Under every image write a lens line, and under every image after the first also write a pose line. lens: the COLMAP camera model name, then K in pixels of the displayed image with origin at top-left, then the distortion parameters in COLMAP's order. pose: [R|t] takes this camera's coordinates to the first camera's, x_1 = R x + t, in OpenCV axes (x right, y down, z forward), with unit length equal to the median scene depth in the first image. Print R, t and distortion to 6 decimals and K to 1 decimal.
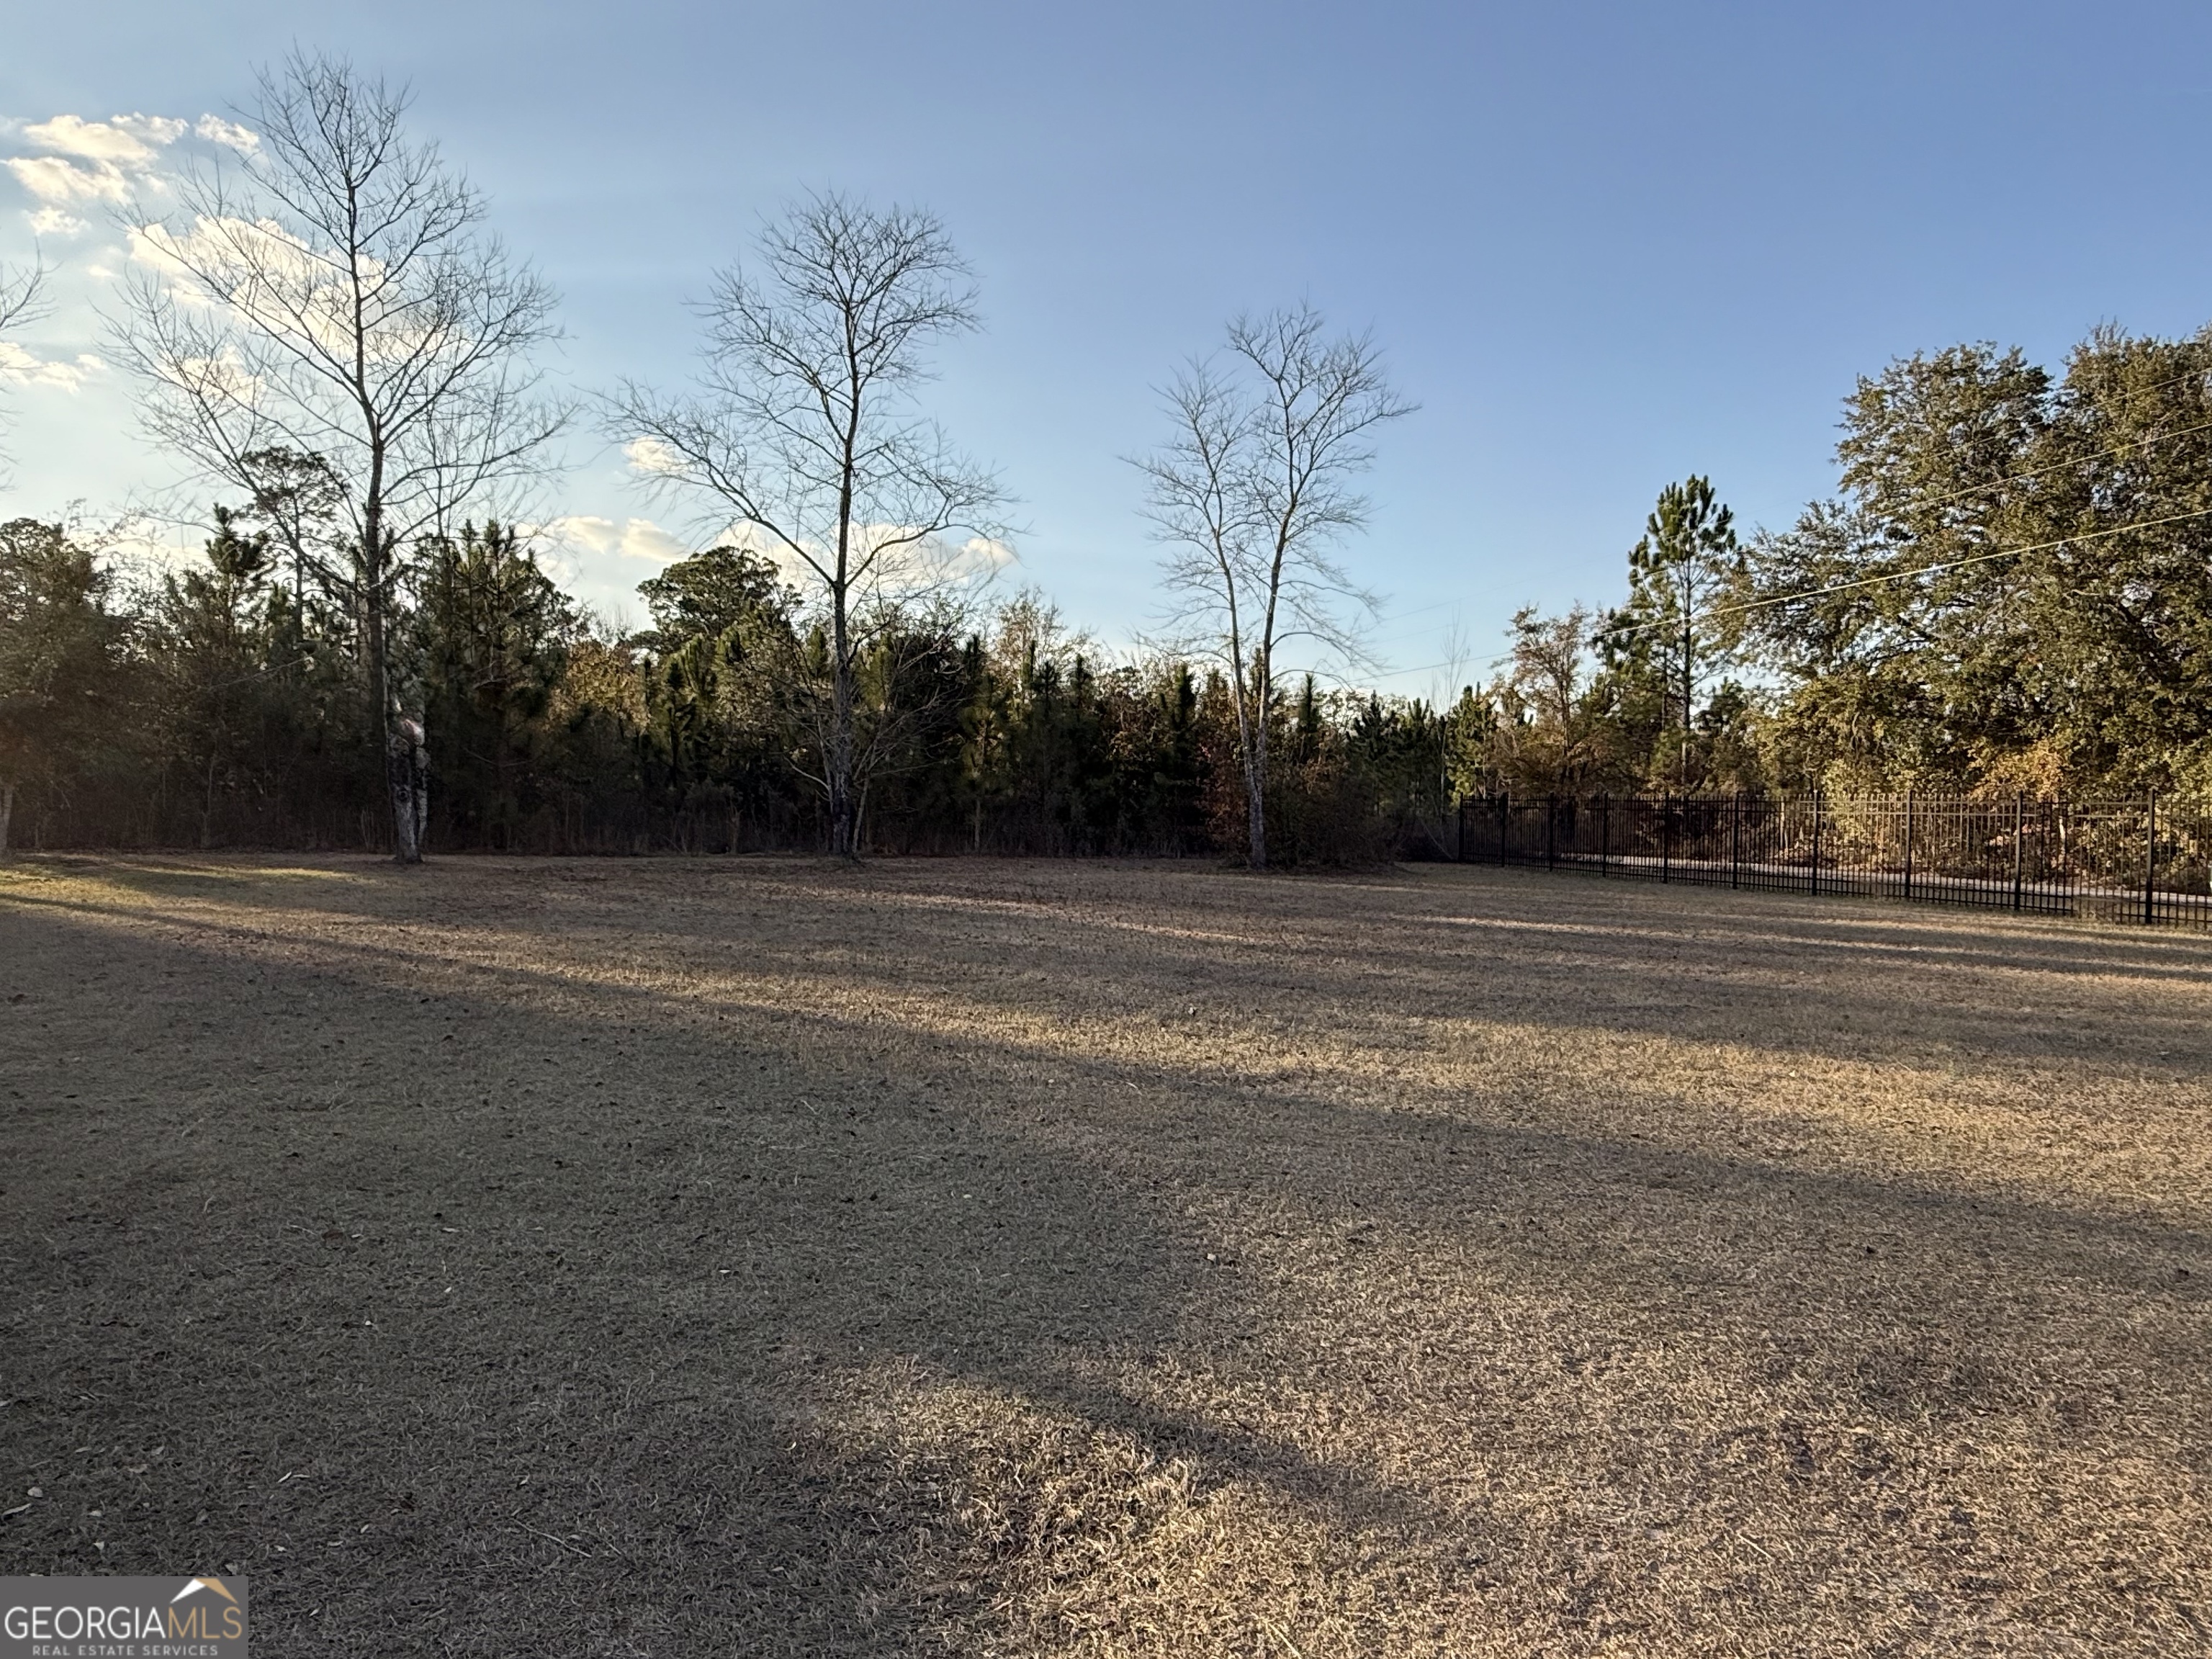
lens RADIAL K [[1360.0, 0, 1105.6], [0, 1360.0, 829.9], [0, 0, 1]] dist [0.000230, -0.000159]
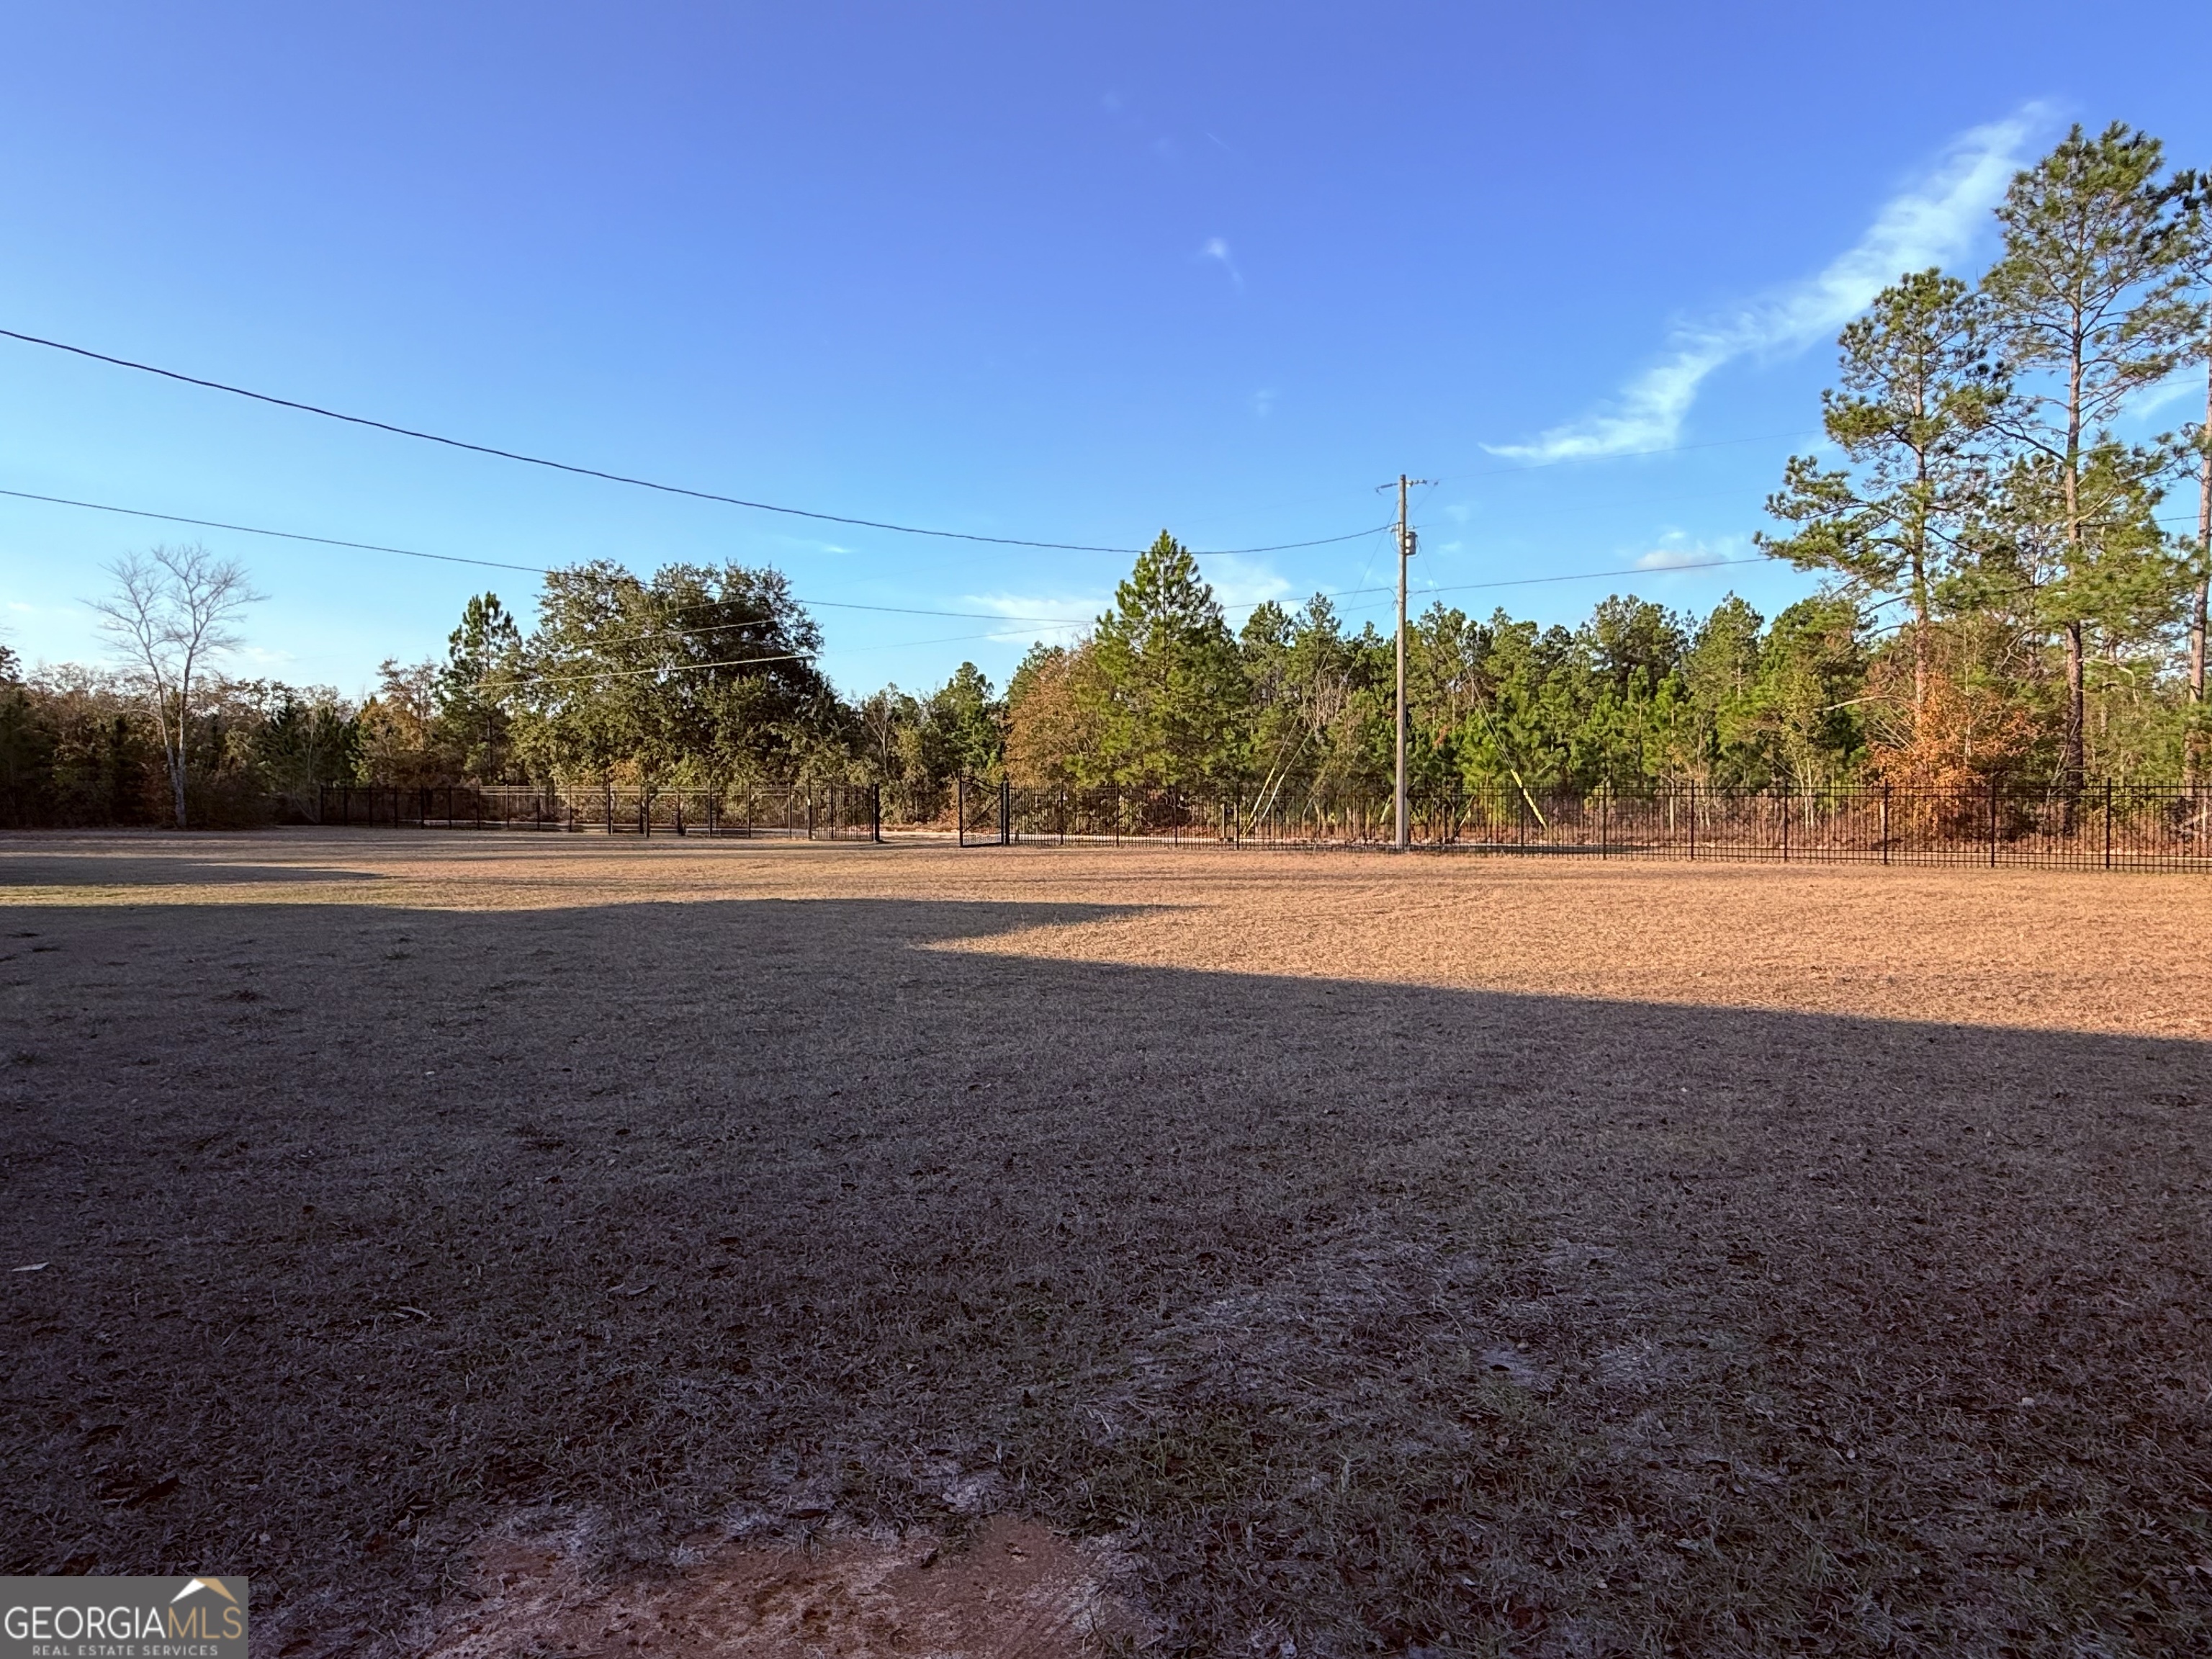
lens RADIAL K [[1294.5, 0, 1104.6], [0, 1294.5, 829.9], [0, 0, 1]] dist [-0.003824, -0.001075]
pose [[0.739549, -0.033359, 0.672276, -0.084446], [0.022981, 0.999440, 0.024312, 0.009525], [-0.672711, -0.002531, 0.739901, -0.686873]]
